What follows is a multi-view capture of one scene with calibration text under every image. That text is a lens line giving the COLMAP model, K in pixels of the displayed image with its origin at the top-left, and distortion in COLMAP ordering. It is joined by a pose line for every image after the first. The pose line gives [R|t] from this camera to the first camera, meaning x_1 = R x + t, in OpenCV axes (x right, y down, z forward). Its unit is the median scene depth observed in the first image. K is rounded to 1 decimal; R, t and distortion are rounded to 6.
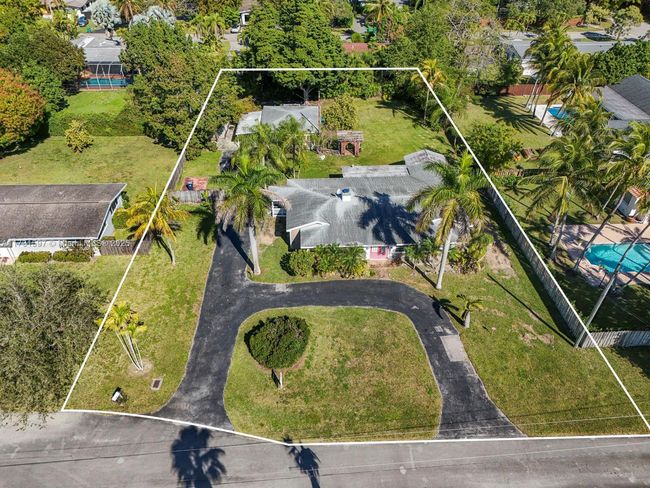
lens RADIAL K [[457.3, 0, 324.8], [0, 457.3, 244.0], [0, 0, 1]] dist [0.036250, -0.001557]
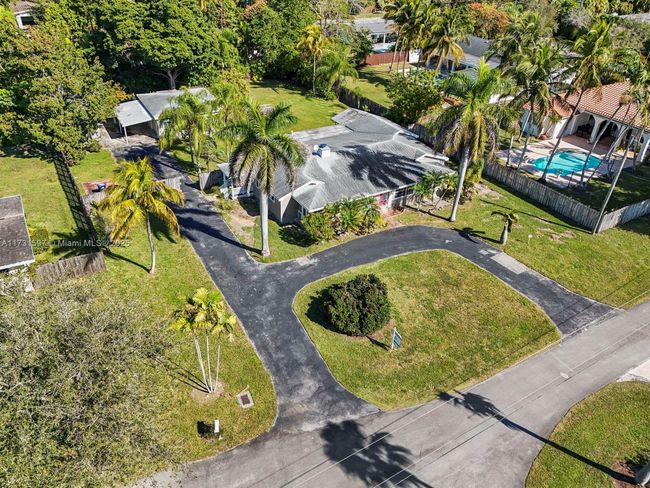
lens RADIAL K [[484.6, 0, 324.5], [0, 484.6, 244.0], [0, 0, 1]] dist [0.041143, -0.001934]
pose [[0.892004, -0.235951, 0.385560, -0.453738], [0.257139, 0.966368, -0.003511, 0.089906], [-0.371764, 0.102274, 0.922676, 0.190189]]
